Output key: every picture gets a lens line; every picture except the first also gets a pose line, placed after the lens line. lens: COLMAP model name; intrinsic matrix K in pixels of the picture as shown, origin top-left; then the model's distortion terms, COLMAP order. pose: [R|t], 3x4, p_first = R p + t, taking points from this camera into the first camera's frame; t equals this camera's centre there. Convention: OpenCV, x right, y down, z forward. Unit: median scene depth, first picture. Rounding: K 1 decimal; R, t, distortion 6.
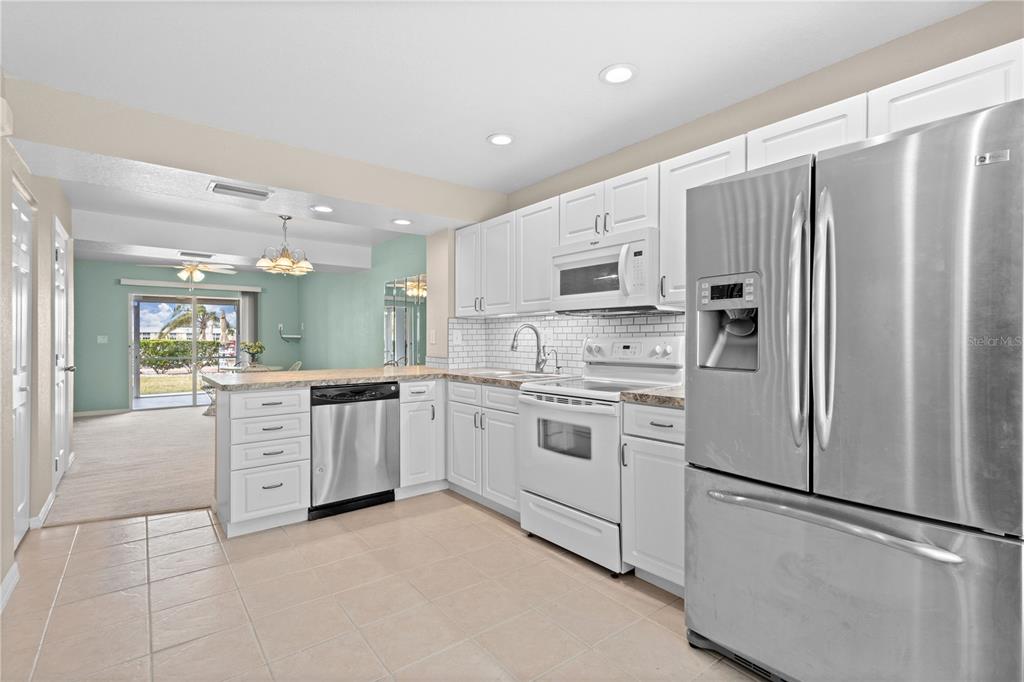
lens RADIAL K [[479.2, 0, 506.0], [0, 479.2, 336.5], [0, 0, 1]] dist [0.015944, -0.000213]
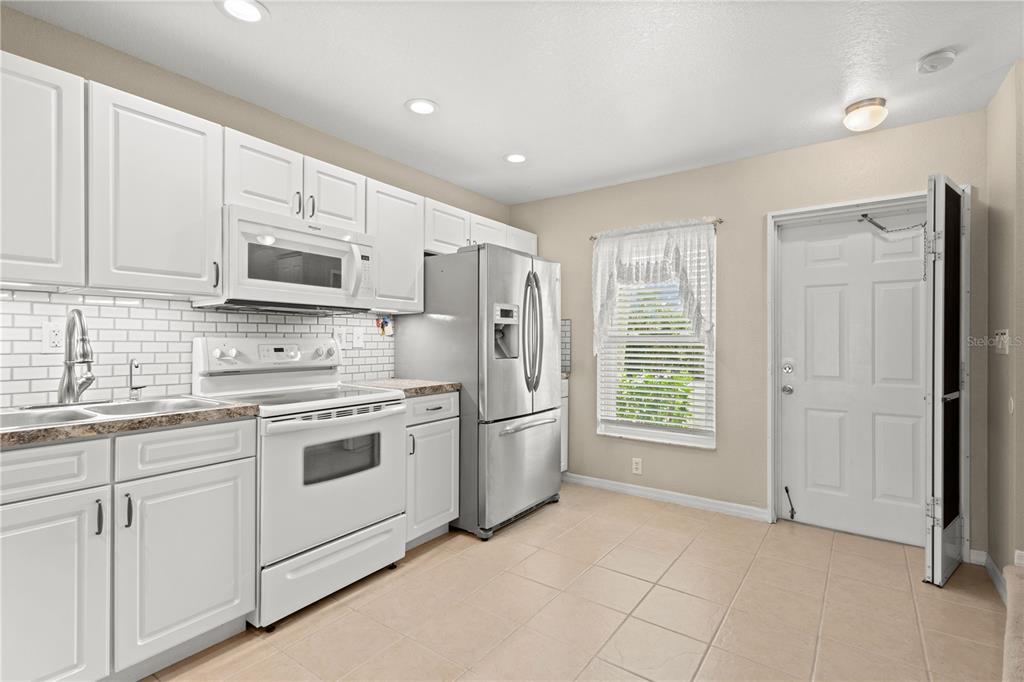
lens RADIAL K [[479.2, 0, 507.9], [0, 479.2, 337.9], [0, 0, 1]] dist [0.015944, -0.000213]
pose [[-0.280498, 0.008615, 0.959816, -0.734517], [-0.007808, 0.999906, -0.011256, 0.008136], [-0.959823, -0.010652, -0.280405, 0.911344]]
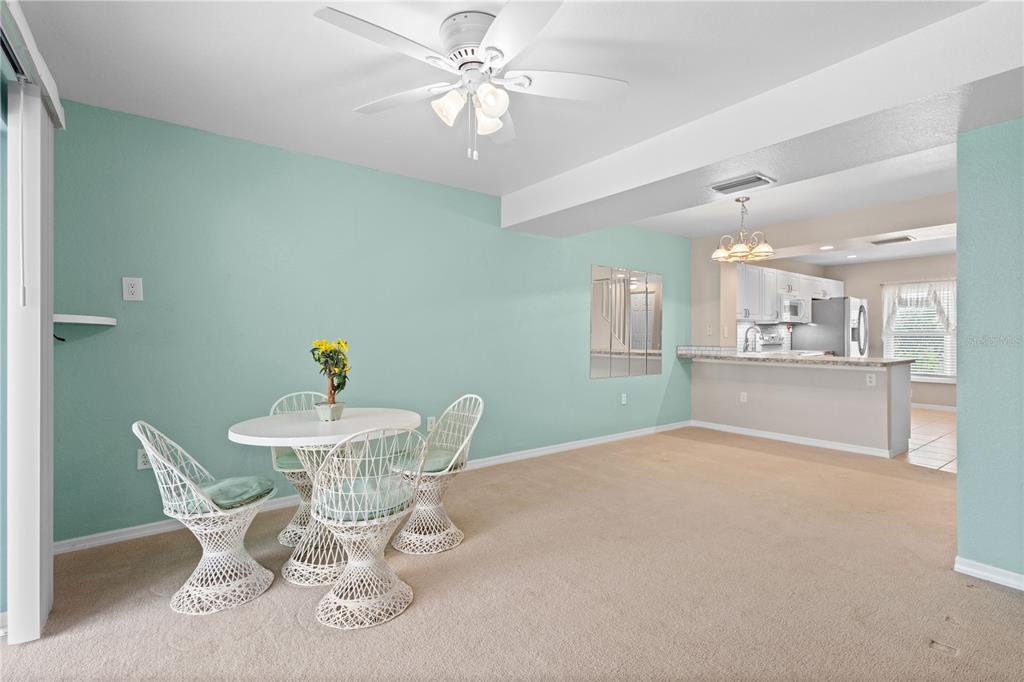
lens RADIAL K [[479.2, 0, 509.2], [0, 479.2, 337.3], [0, 0, 1]] dist [0.015944, -0.000213]
pose [[0.006669, -0.002176, 0.999975, -2.365929], [-0.006861, 0.999974, 0.002221, 0.026053], [-0.999954, -0.006876, 0.006653, 2.476955]]
